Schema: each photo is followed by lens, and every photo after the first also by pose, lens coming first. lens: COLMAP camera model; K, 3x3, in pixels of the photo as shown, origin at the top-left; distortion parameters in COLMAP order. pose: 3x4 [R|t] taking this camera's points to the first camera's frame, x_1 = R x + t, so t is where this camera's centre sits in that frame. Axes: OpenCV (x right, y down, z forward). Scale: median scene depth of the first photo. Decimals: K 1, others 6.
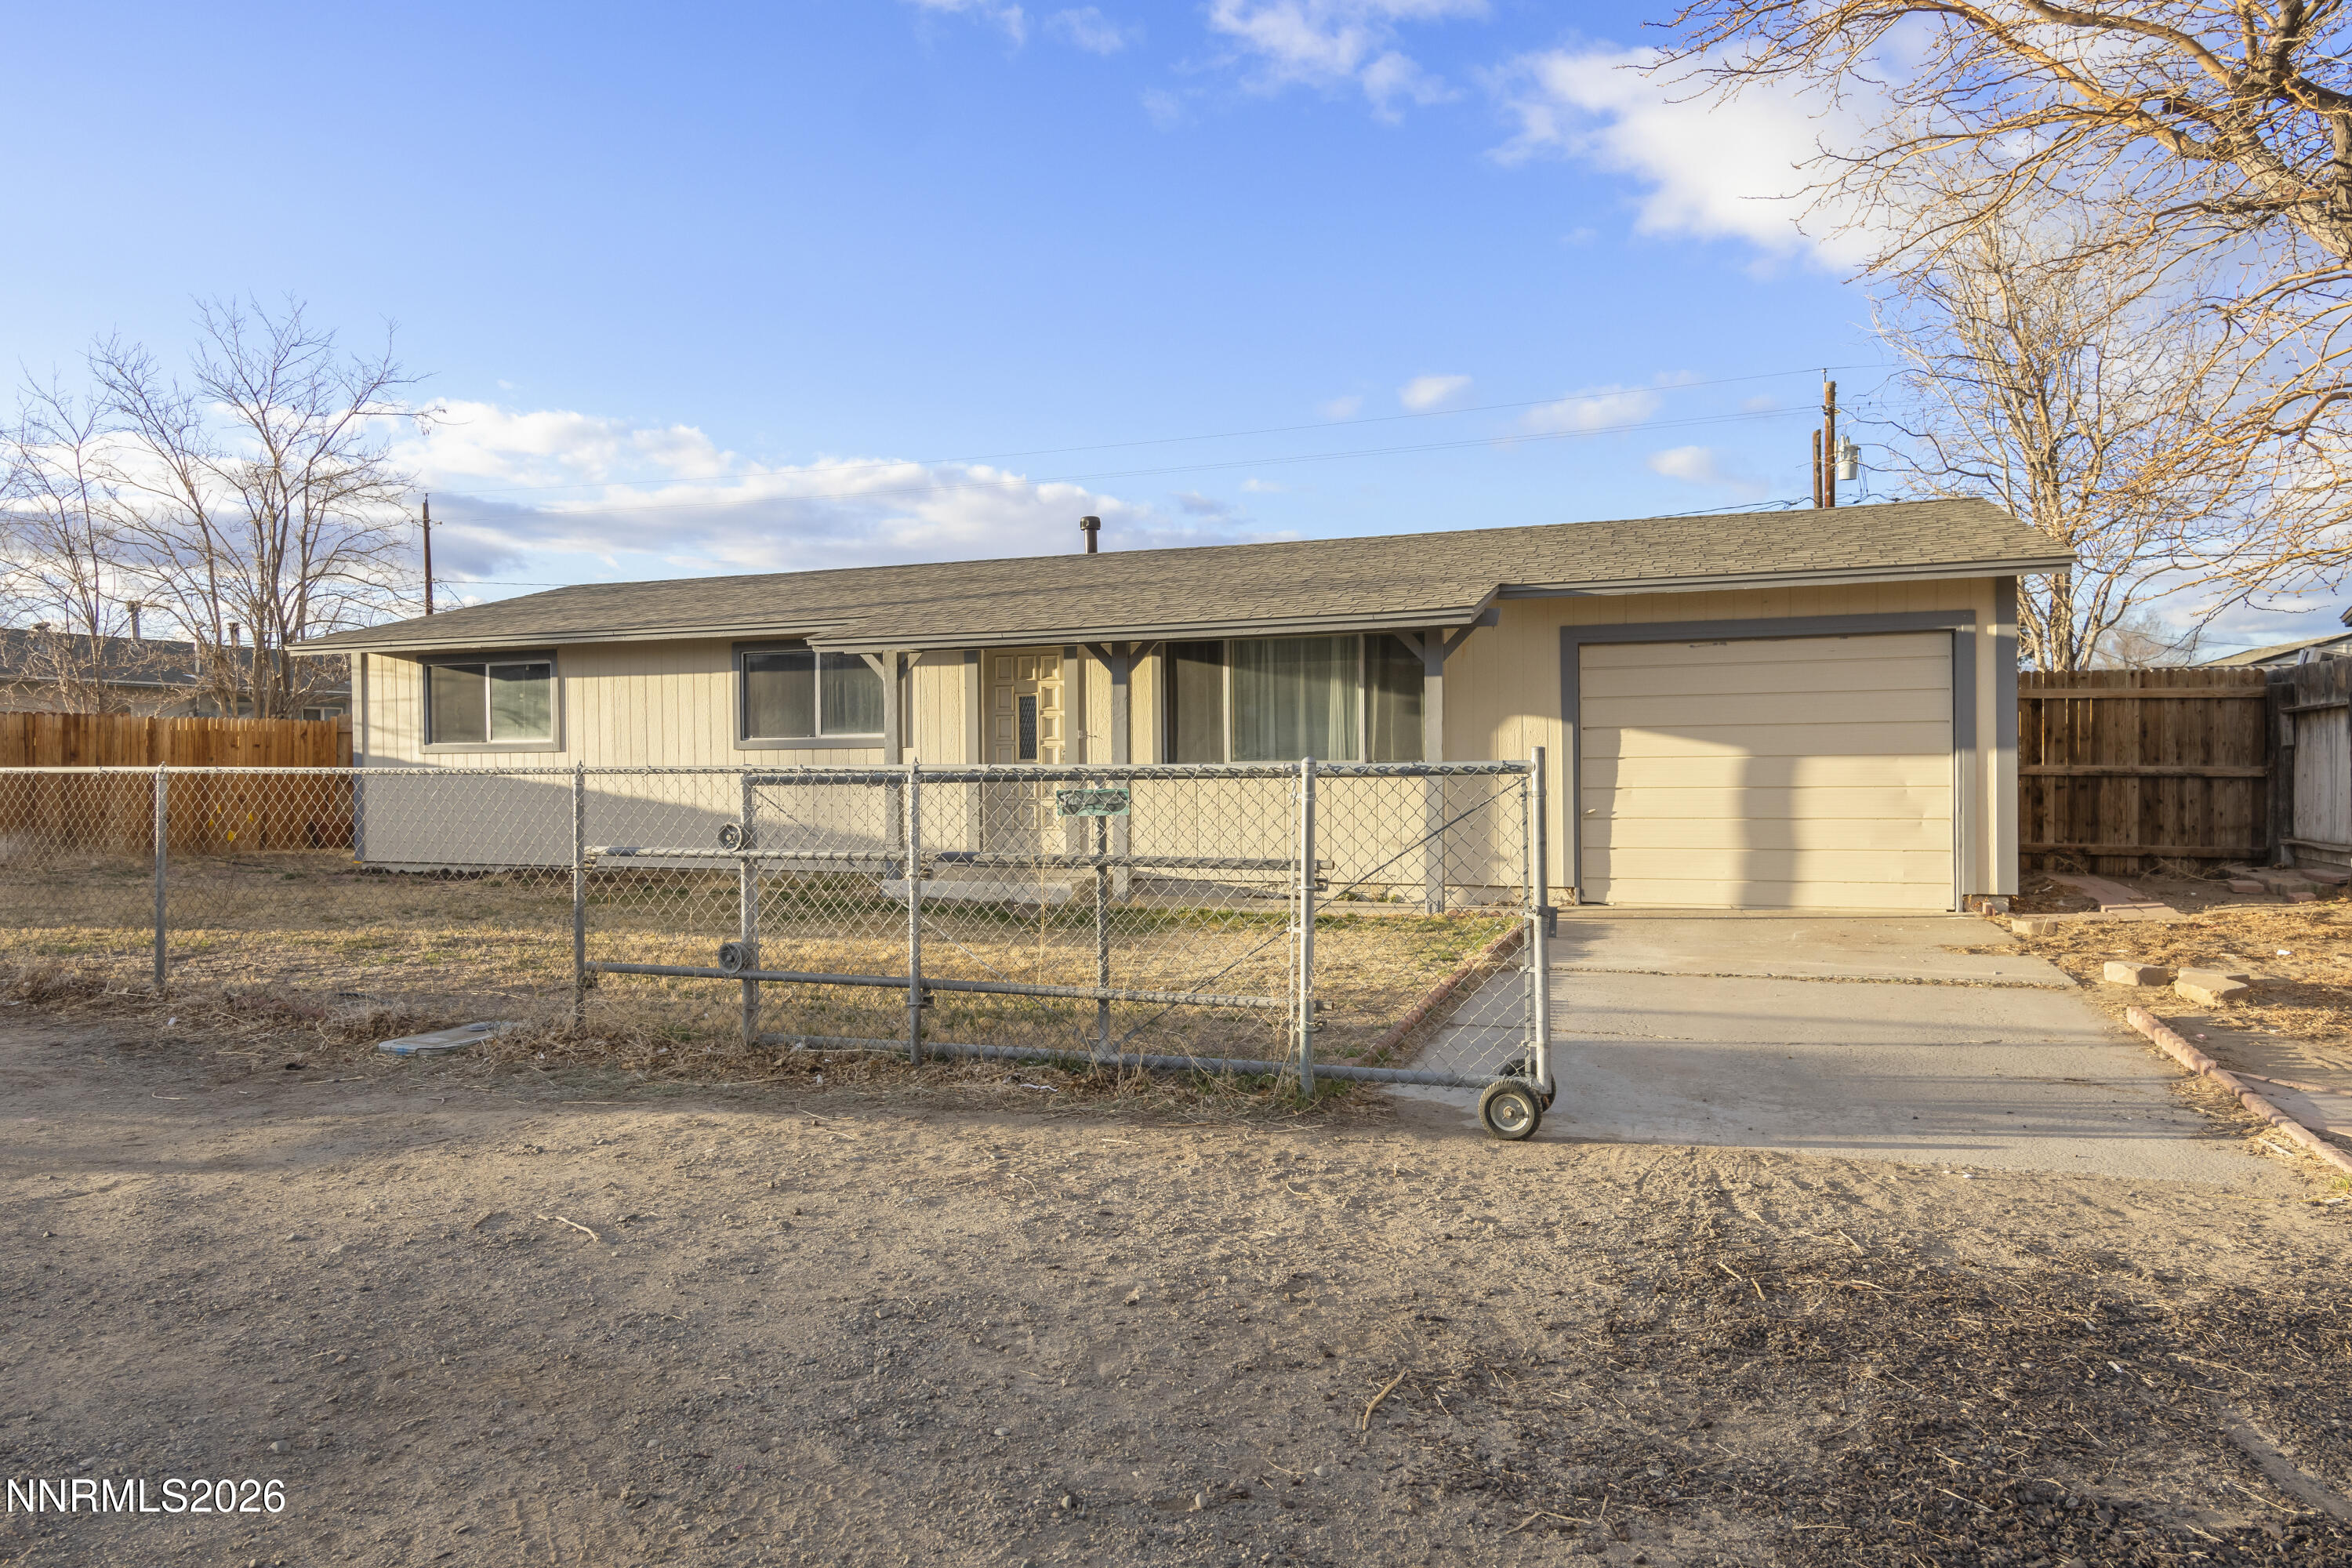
lens RADIAL K [[1504.0, 0, 1176.2], [0, 1504.0, 776.7], [0, 0, 1]] dist [0.000811, 0.000194]
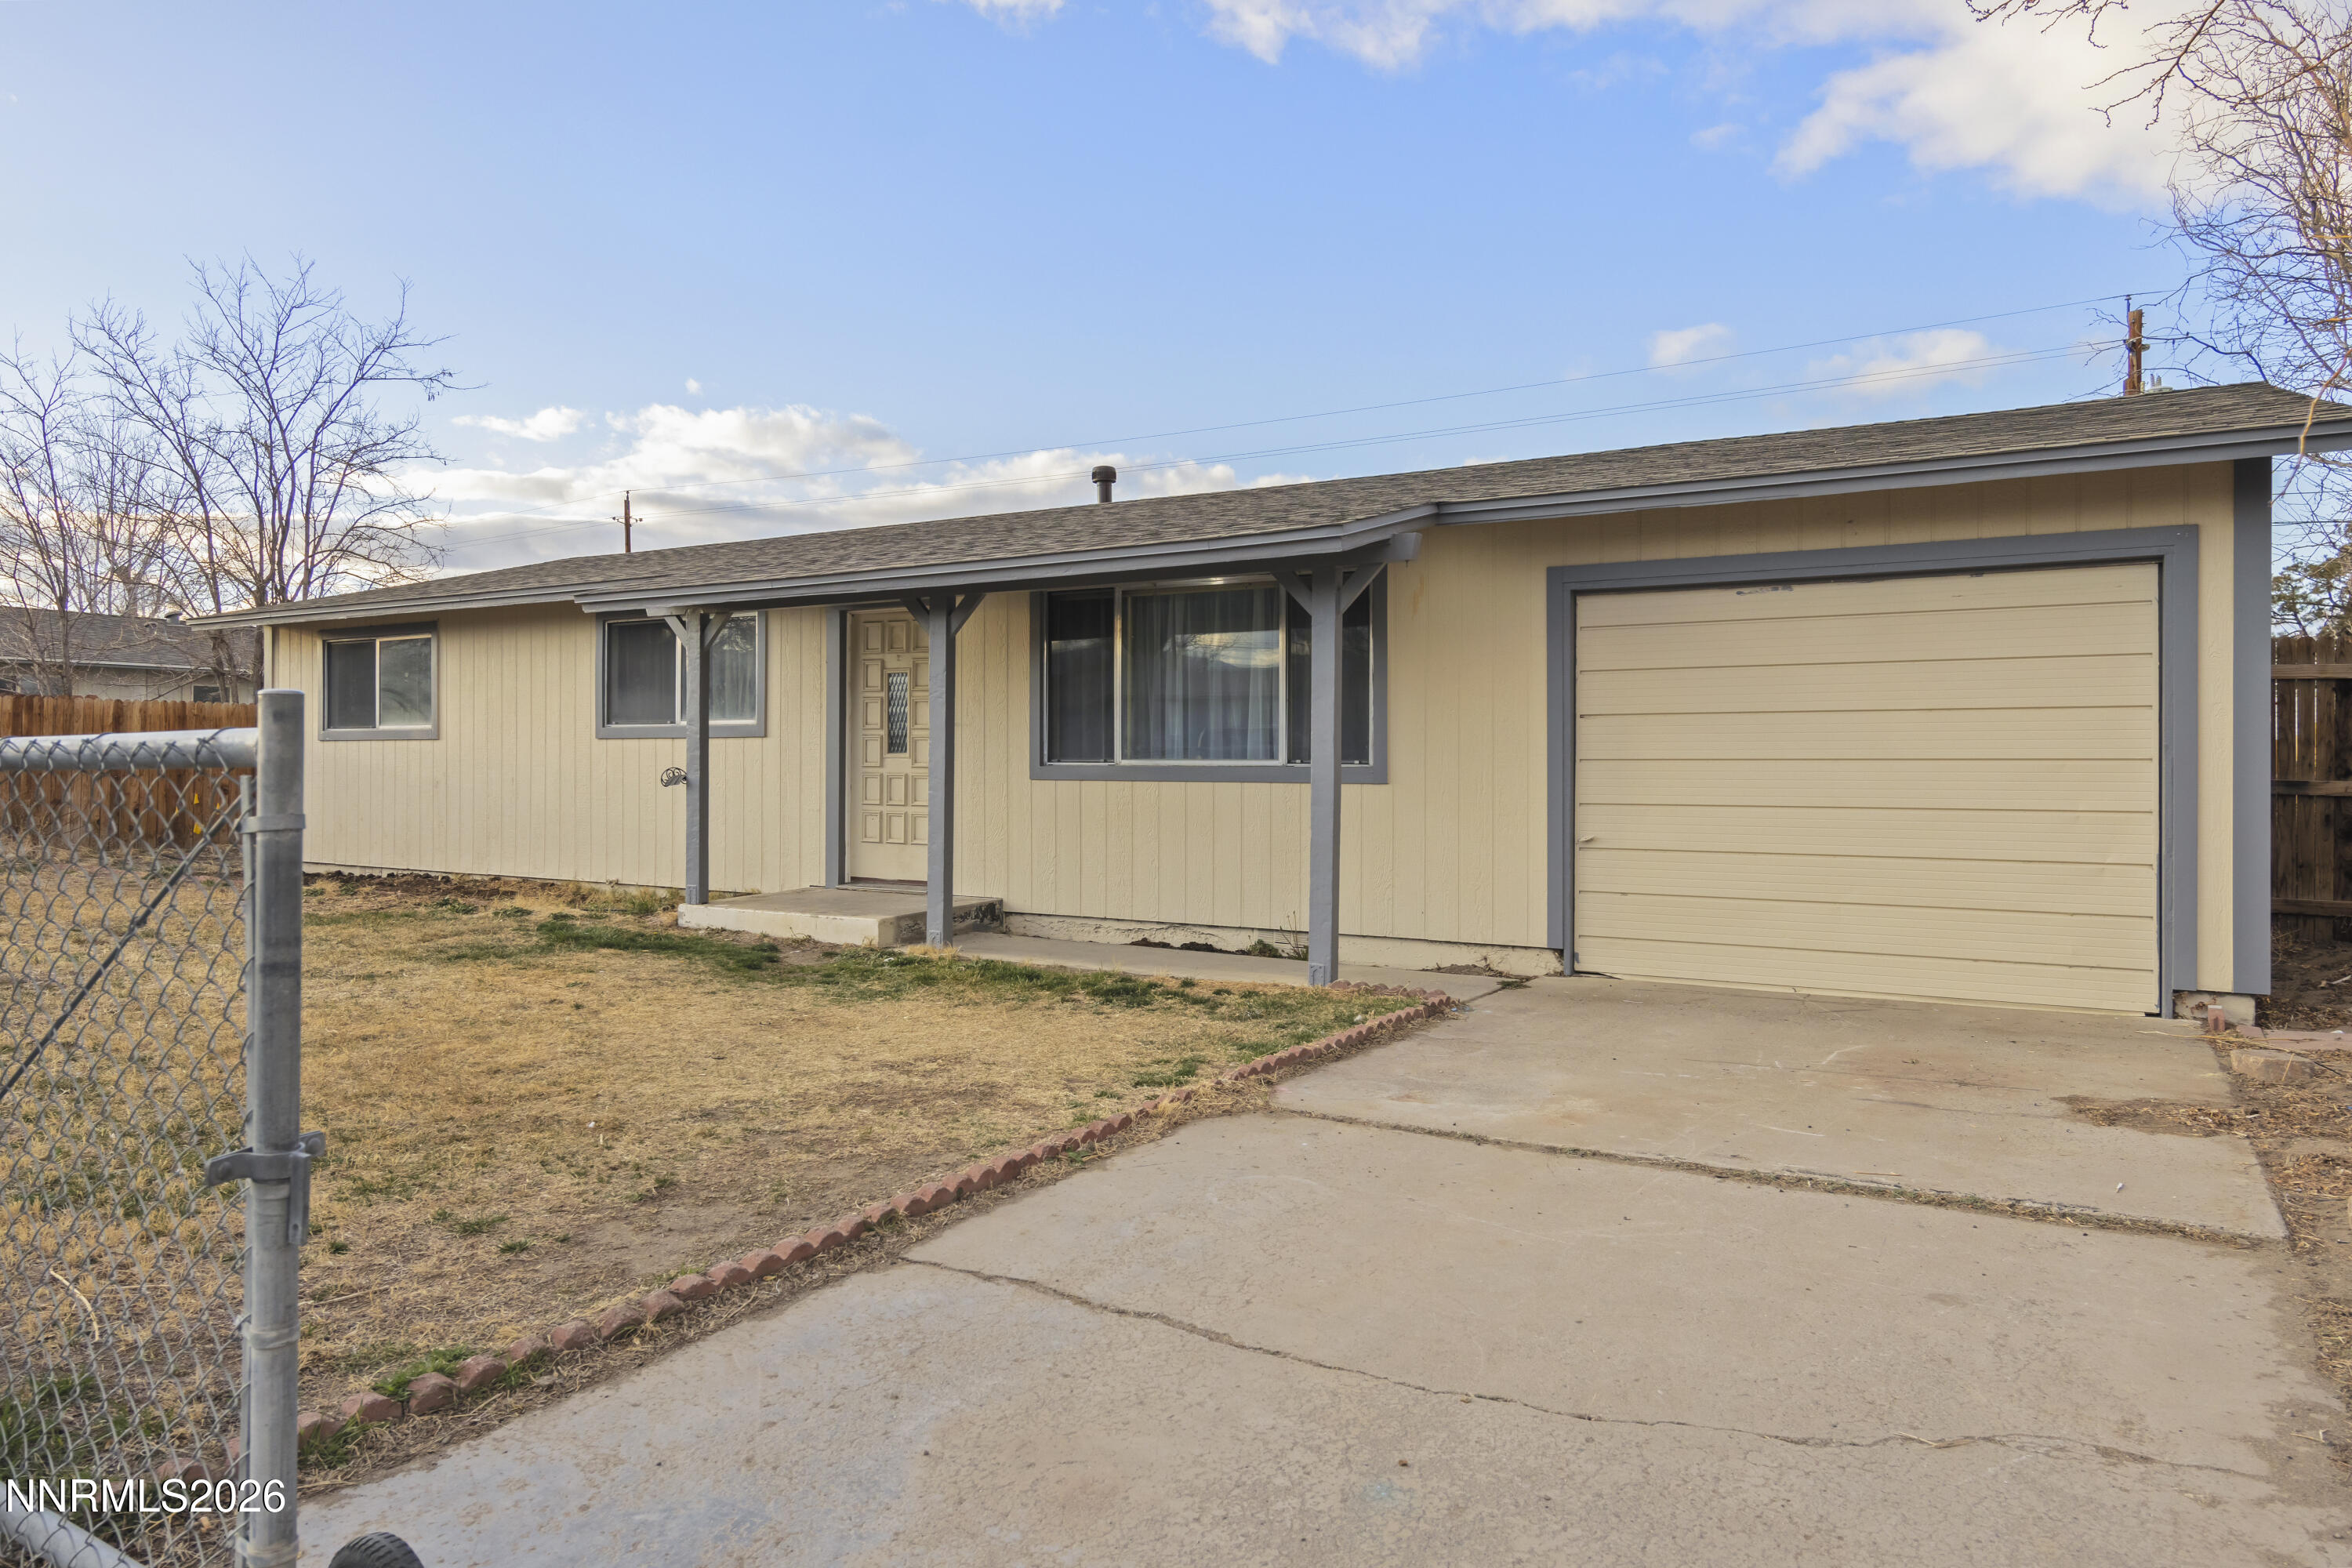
lens RADIAL K [[1504.0, 0, 1176.2], [0, 1504.0, 776.7], [0, 0, 1]] dist [0.000811, 0.000194]
pose [[0.982784, 0.016322, -0.184034, 0.168428], [-0.017180, 0.999848, -0.003071, 0.000201], [0.183956, 0.006180, 0.982915, 0.231334]]
